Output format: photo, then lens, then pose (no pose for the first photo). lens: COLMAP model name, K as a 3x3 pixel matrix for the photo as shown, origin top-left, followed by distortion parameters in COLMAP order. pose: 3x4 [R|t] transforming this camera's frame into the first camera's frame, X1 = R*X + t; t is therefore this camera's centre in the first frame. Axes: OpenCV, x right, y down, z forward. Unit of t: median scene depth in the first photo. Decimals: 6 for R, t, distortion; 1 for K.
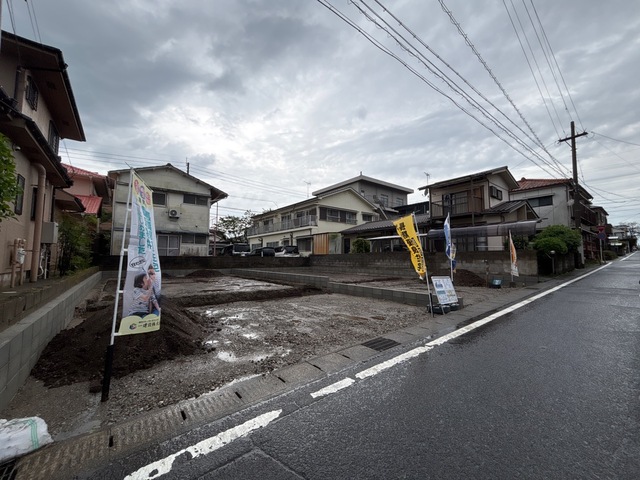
lens RADIAL K [[257.6, 0, 320.0], [0, 257.6, 240.0], [0, 0, 1]] dist [-0.000048, -0.000831]
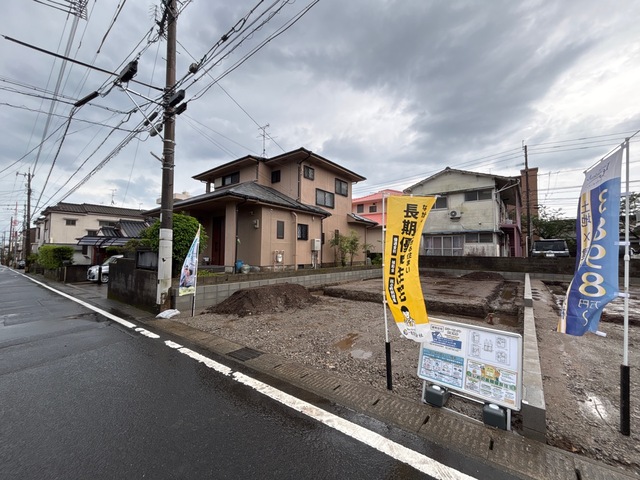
lens RADIAL K [[257.6, 0, 320.0], [0, 257.6, 240.0], [0, 0, 1]] dist [-0.000048, -0.000831]
pose [[0.226071, -0.048231, -0.972916, 0.279906], [0.063904, 0.997356, -0.034593, 0.000303], [0.972012, -0.054353, 0.228556, 0.226339]]
